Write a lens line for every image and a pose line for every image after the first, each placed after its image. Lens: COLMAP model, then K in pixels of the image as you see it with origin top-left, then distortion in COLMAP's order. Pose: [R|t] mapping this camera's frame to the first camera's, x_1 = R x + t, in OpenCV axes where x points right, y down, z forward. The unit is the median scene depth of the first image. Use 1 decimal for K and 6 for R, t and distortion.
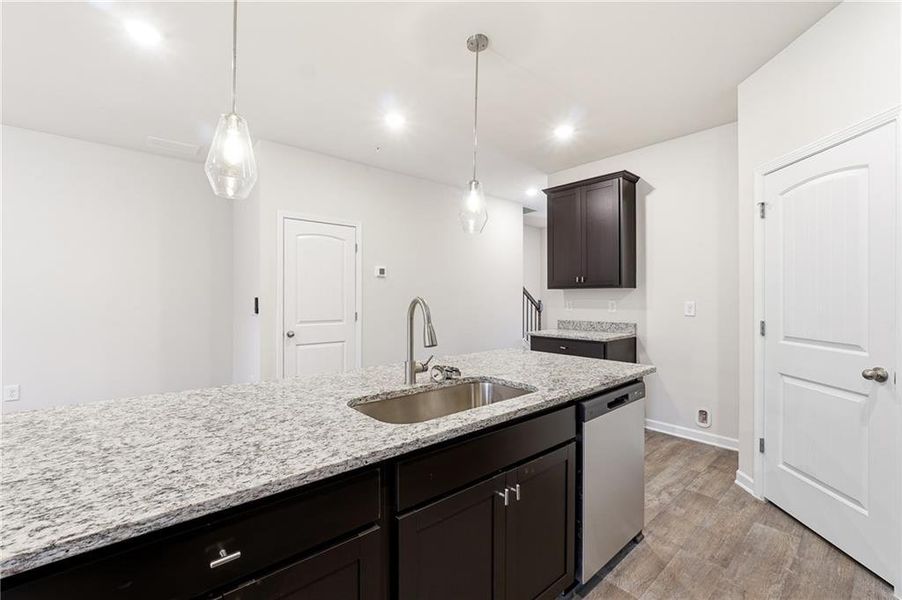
lens RADIAL K [[387.0, 0, 451.0], [0, 387.0, 299.1], [0, 0, 1]] dist [0.001331, 0.000387]
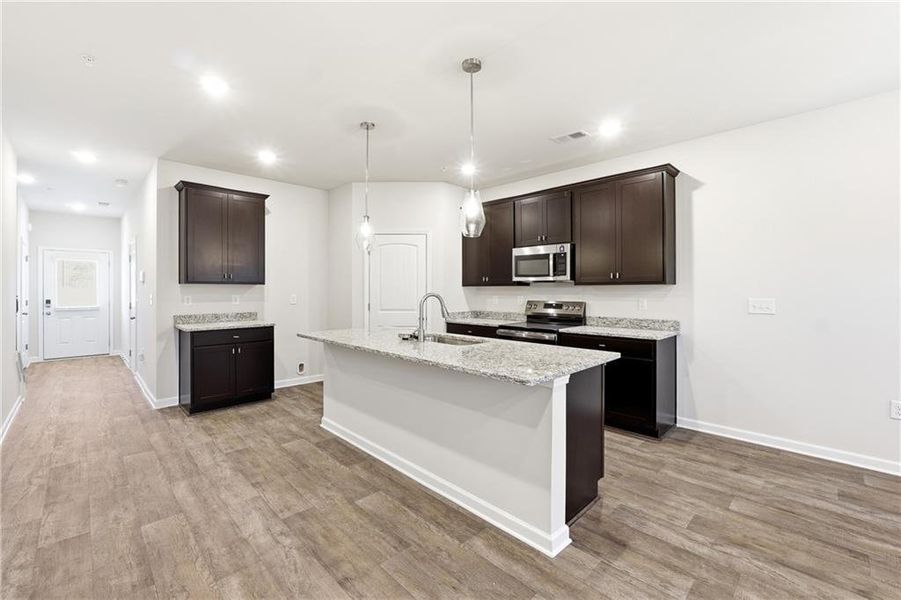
lens RADIAL K [[381.5, 0, 449.6], [0, 381.5, 289.7], [0, 0, 1]] dist [-0.015482, 0.005301]
pose [[-0.046363, 0.000683, 0.998924, -1.031541], [0.003982, 0.999992, -0.000499, -0.011117], [-0.998917, 0.003954, -0.046366, 0.537855]]
